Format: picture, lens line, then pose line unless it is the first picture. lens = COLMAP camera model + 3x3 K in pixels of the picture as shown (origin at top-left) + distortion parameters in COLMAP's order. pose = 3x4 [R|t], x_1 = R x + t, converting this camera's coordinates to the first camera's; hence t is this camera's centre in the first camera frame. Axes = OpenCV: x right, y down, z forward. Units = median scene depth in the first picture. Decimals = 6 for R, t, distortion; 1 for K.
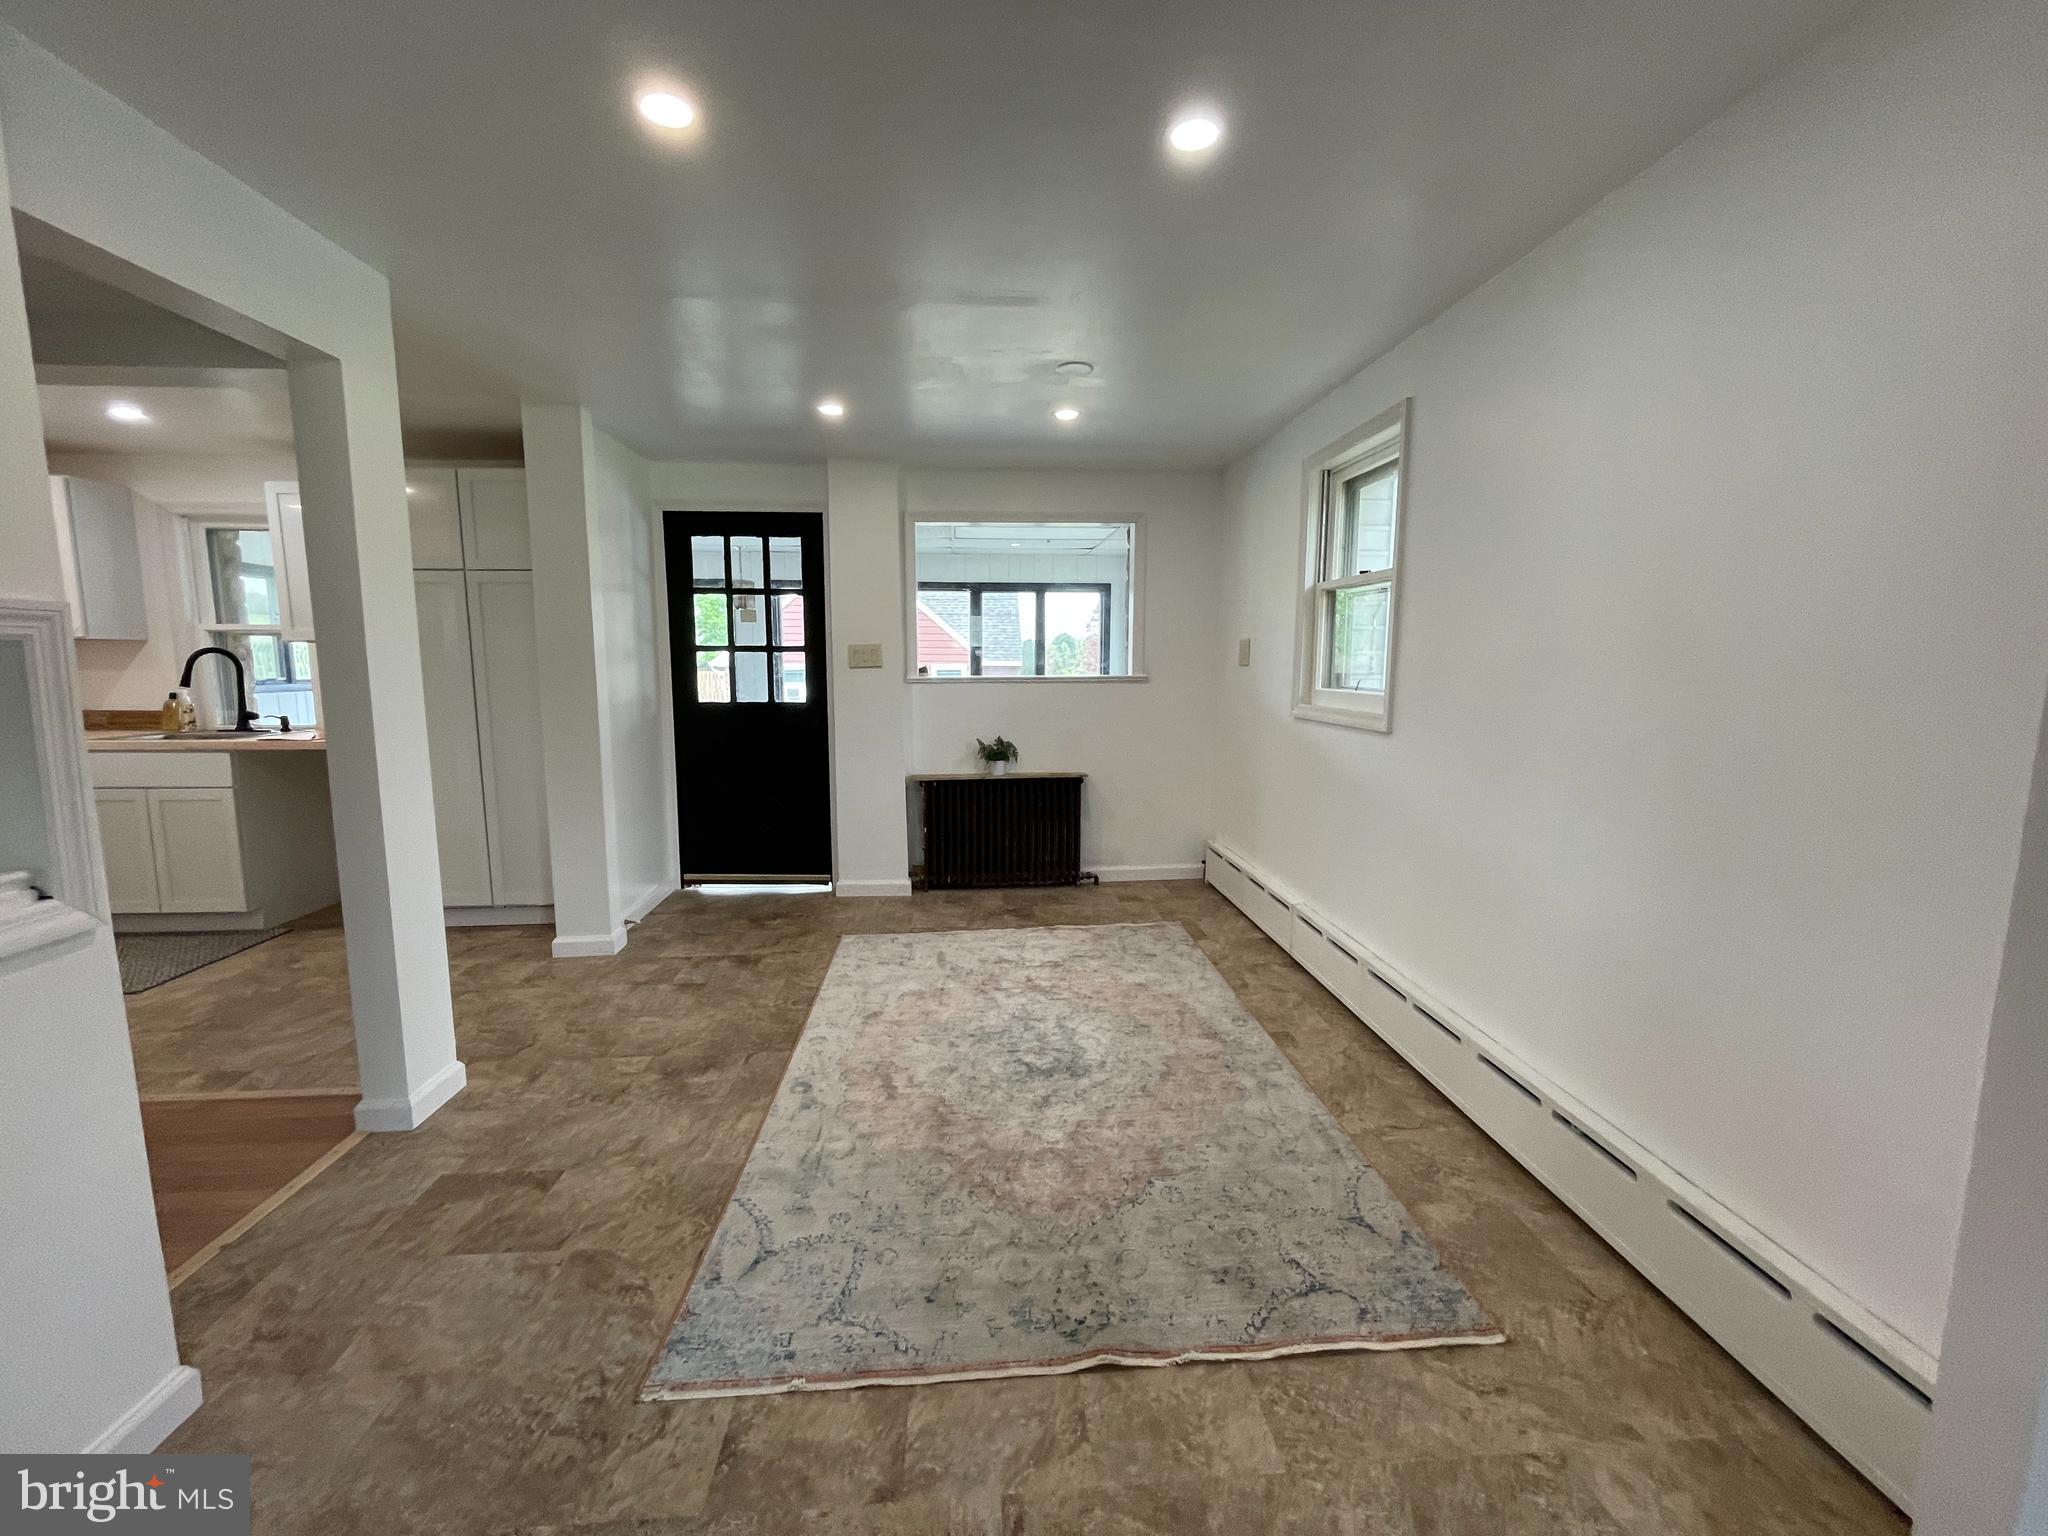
lens RADIAL K [[832.3, 0, 1016.1], [0, 832.3, 763.0], [0, 0, 1]] dist [-0.003659, -0.000247]
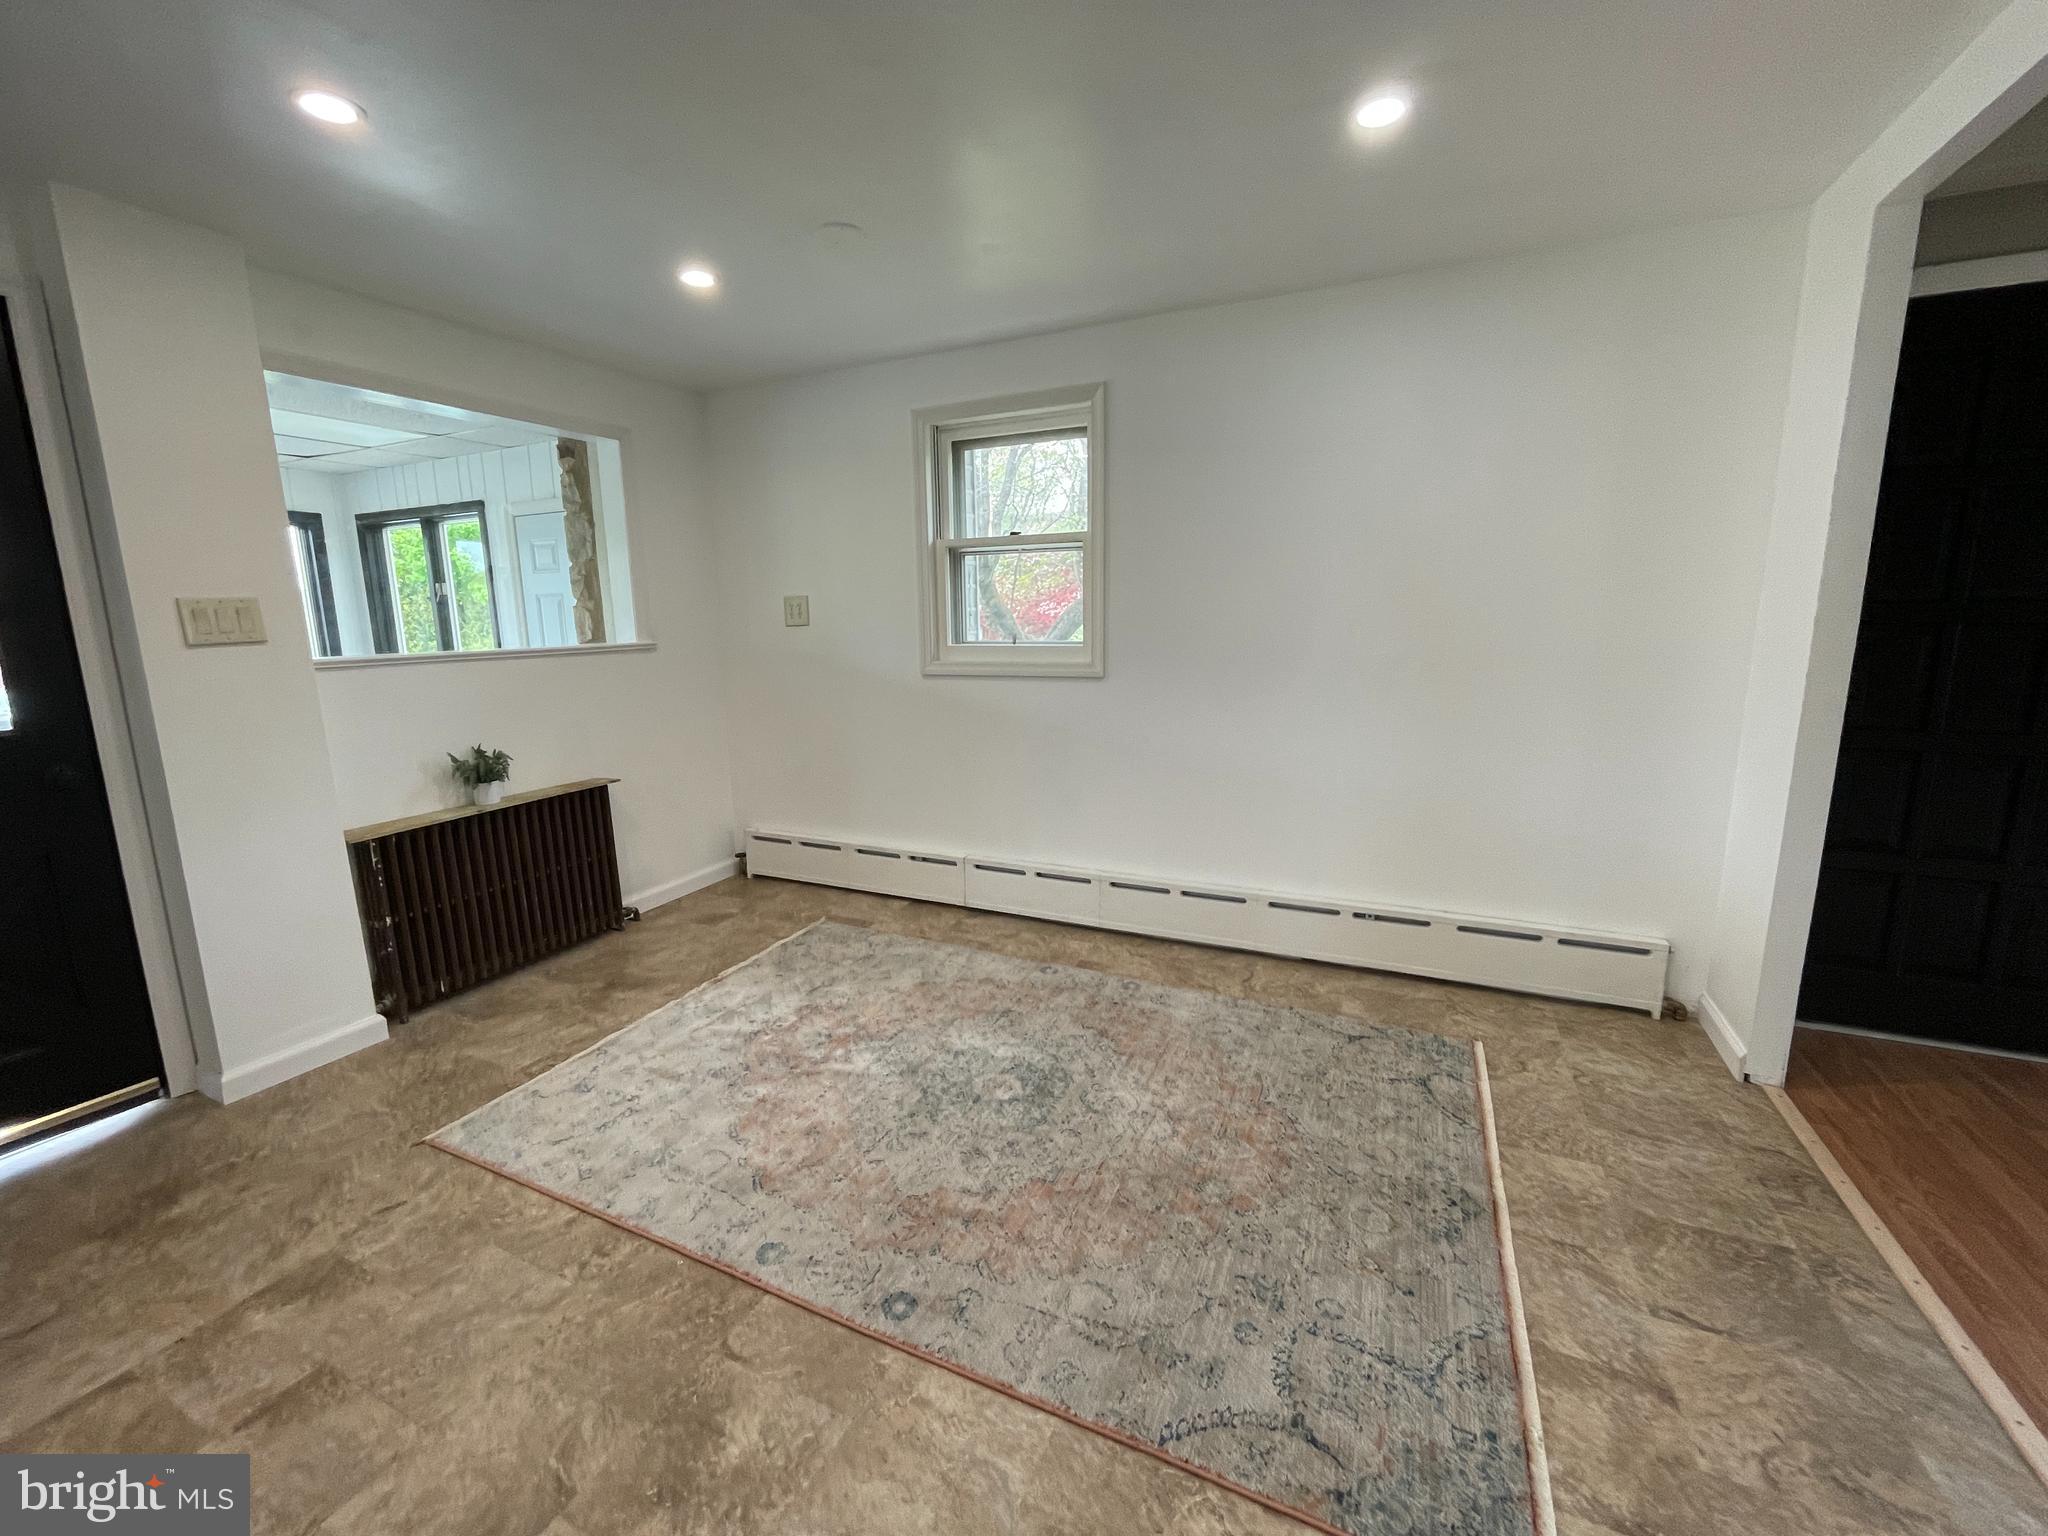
lens RADIAL K [[832.3, 0, 1018.8], [0, 832.3, 765.1], [0, 0, 1]] dist [-0.003659, -0.000247]
pose [[0.485371, -0.162820, 0.859014, -0.520172], [0.125384, 0.985314, 0.115913, -0.054252], [-0.865271, 0.051446, 0.498657, 0.446138]]
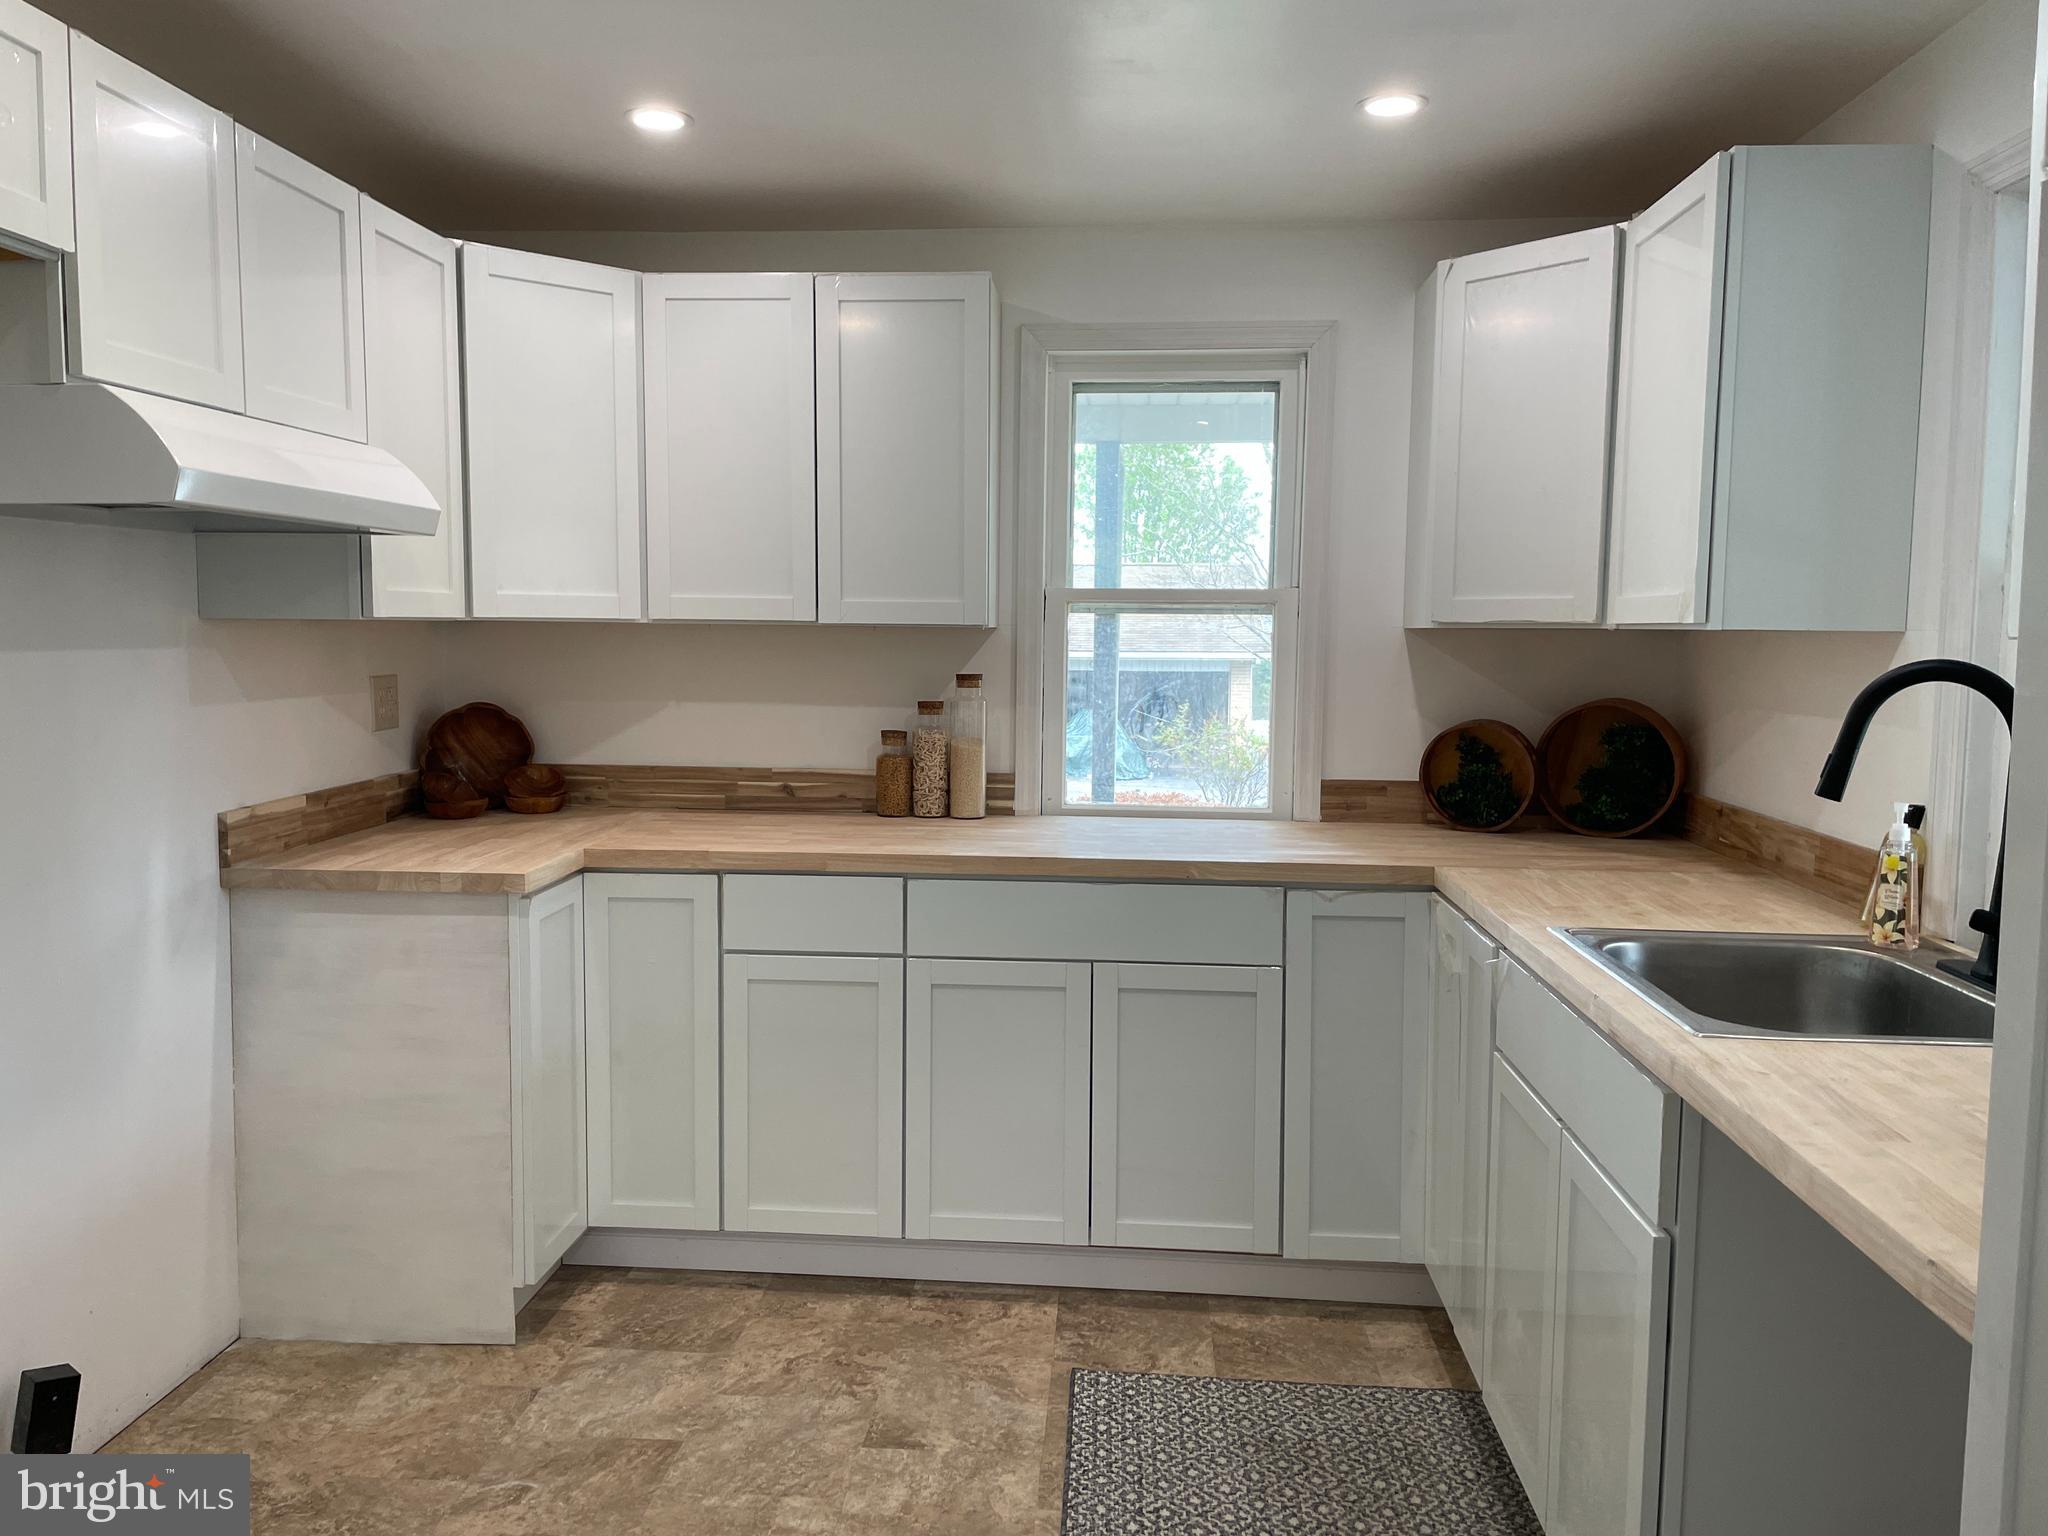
lens RADIAL K [[1543.7, 0, 1009.9], [0, 1543.7, 754.0], [0, 0, 1]] dist [0.084425, -0.108438]
pose [[-0.144660, 0.079632, -0.986272, -0.556608], [-0.133370, 0.986091, 0.099179, -0.156001], [0.980452, 0.145886, -0.132028, 1.013826]]
